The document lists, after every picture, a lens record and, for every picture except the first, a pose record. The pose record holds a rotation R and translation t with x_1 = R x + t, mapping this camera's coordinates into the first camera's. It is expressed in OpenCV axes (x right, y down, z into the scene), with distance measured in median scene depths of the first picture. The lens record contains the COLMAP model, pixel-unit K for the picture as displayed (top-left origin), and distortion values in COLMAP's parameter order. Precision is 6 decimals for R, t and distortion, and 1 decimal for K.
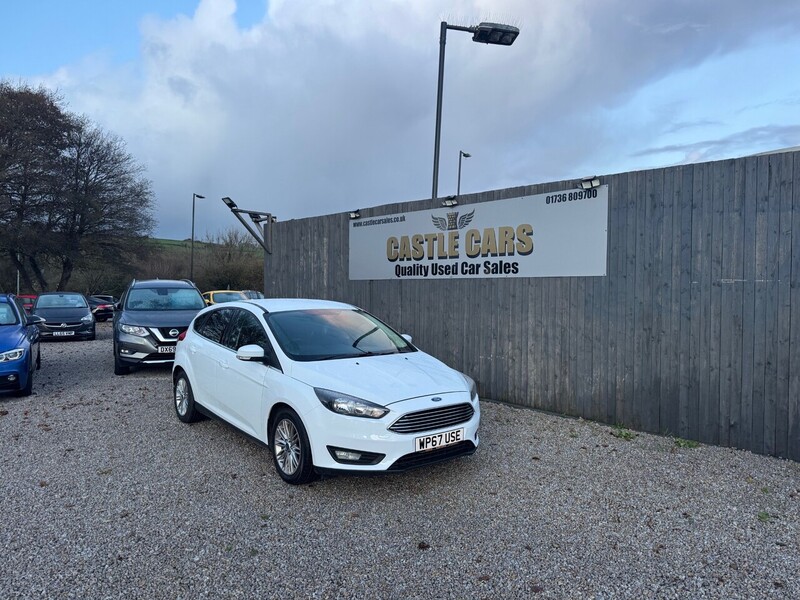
lens RADIAL K [[552.9, 0, 400.0], [0, 552.9, 300.0], [0, 0, 1]] dist [0.081283, -0.107679]
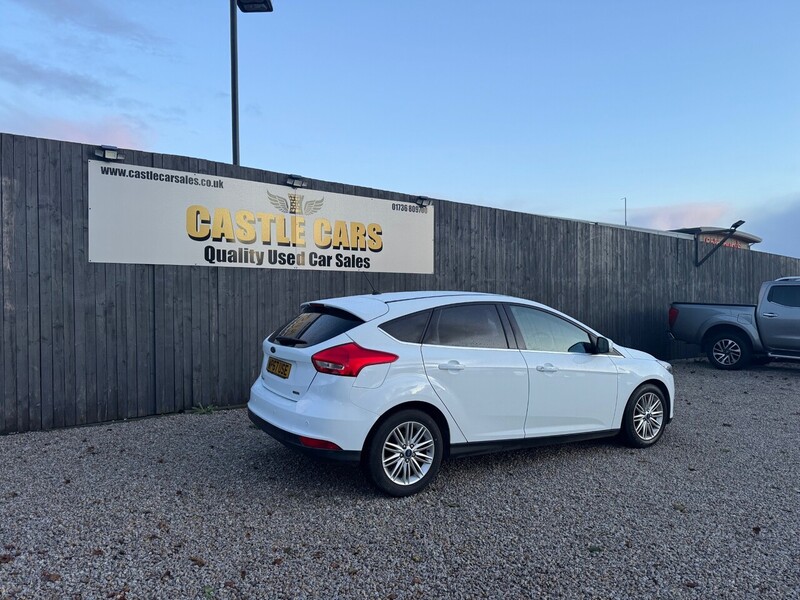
lens RADIAL K [[551.6, 0, 397.2], [0, 551.6, 299.2], [0, 0, 1]] dist [0.109339, -0.171878]
pose [[0.143984, -0.014822, 0.989469, -0.833107], [0.011090, 0.999849, 0.013364, -0.001281], [-0.989518, 0.009049, 0.144127, 0.781425]]
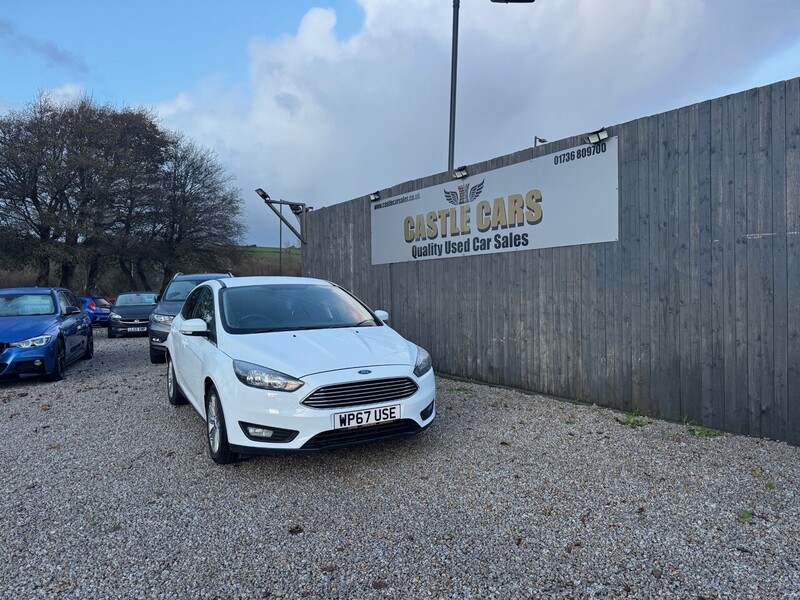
lens RADIAL K [[553.4, 0, 400.0], [0, 553.4, 300.0], [0, 0, 1]] dist [0.077671, -0.103904]
pose [[0.985186, -0.023093, -0.169927, 0.157105], [0.023005, 0.999732, -0.002489, 0.037760], [0.169939, -0.001457, 0.985453, 0.073177]]
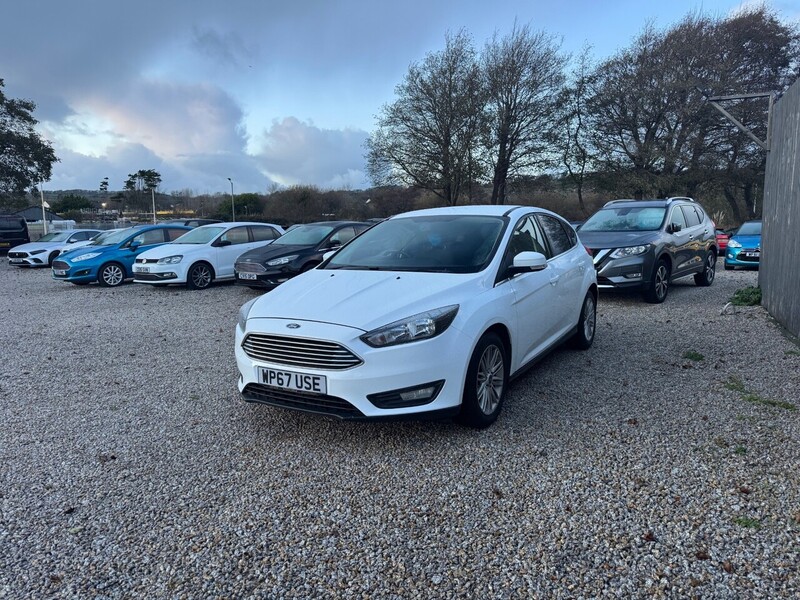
lens RADIAL K [[554.3, 0, 398.6], [0, 554.3, 303.8], [0, 0, 1]] dist [0.056400, -0.072178]
pose [[0.334739, 0.111709, -0.935666, 0.447240], [0.000661, 0.992920, 0.118782, 0.036357], [0.942310, -0.040380, 0.332296, 0.504775]]
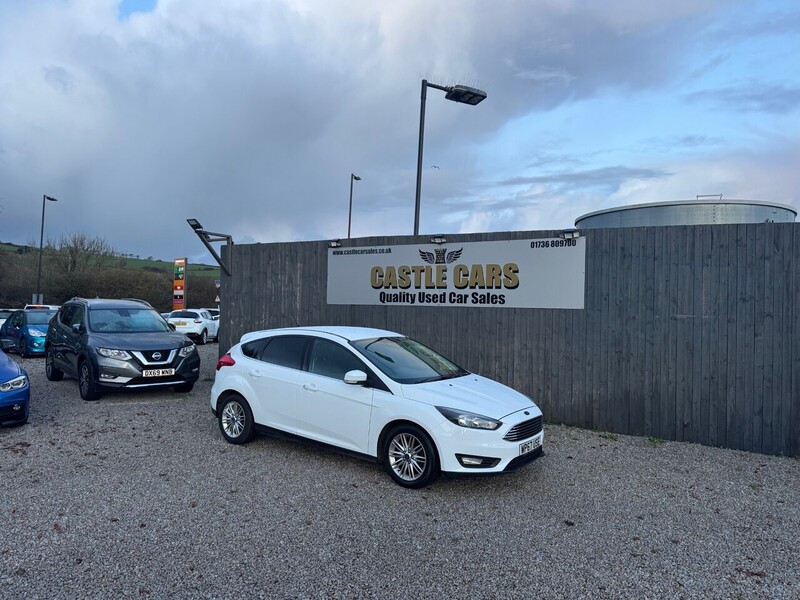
lens RADIAL K [[551.6, 0, 397.2], [0, 551.6, 299.2], [0, 0, 1]] dist [0.109339, -0.171878]
pose [[0.966367, 0.016401, 0.256642, -0.310040], [-0.009842, 0.999592, -0.026820, -0.024060], [-0.256977, 0.023392, 0.966134, -0.086011]]
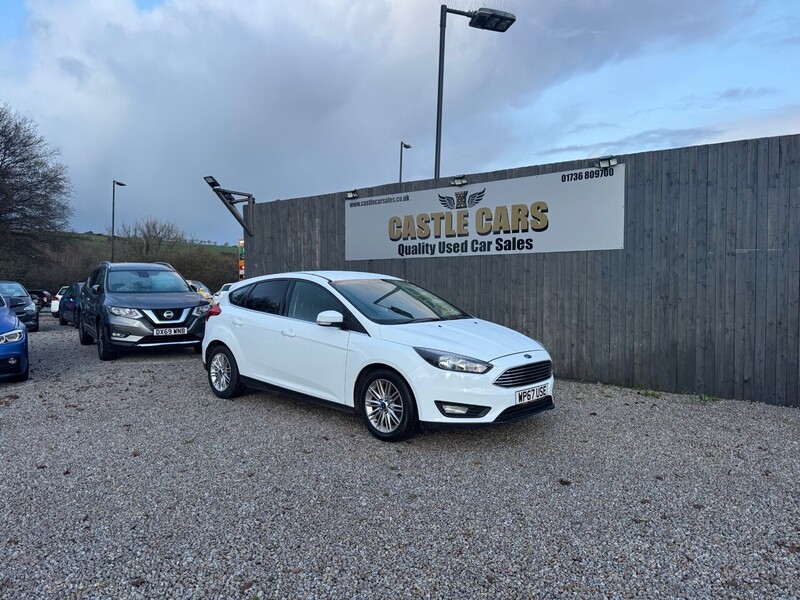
lens RADIAL K [[553.1, 0, 393.9], [0, 553.1, 300.4], [0, 0, 1]] dist [0.080721, -0.103172]
pose [[0.990983, -0.011659, 0.133477, -0.184499], [0.010168, 0.999878, 0.011844, 0.033172], [-0.133599, -0.010380, 0.990981, -0.005876]]
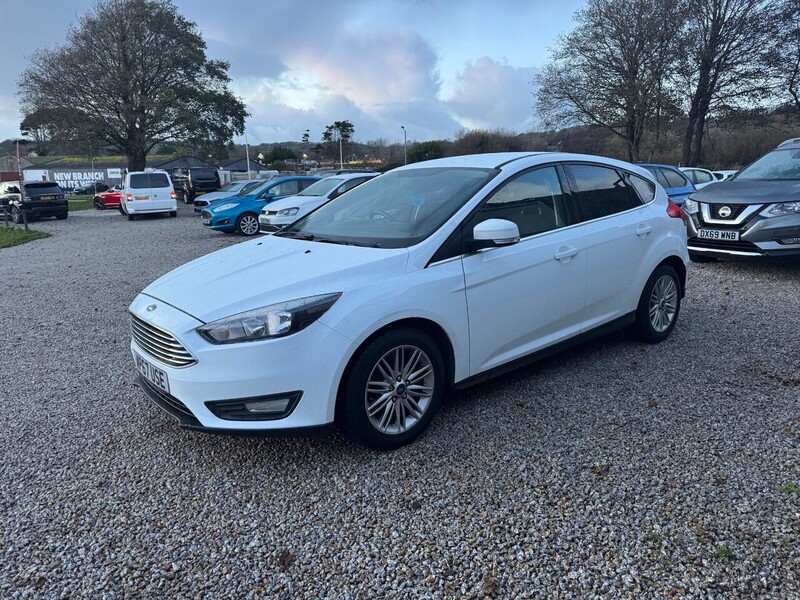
lens RADIAL K [[554.3, 0, 398.6], [0, 554.3, 303.8], [0, 0, 1]] dist [0.056400, -0.072178]
pose [[0.013026, 0.209722, -0.977674, 0.383312], [0.007014, 0.977714, 0.209824, 0.025863], [0.999891, -0.009591, 0.011265, 0.719115]]
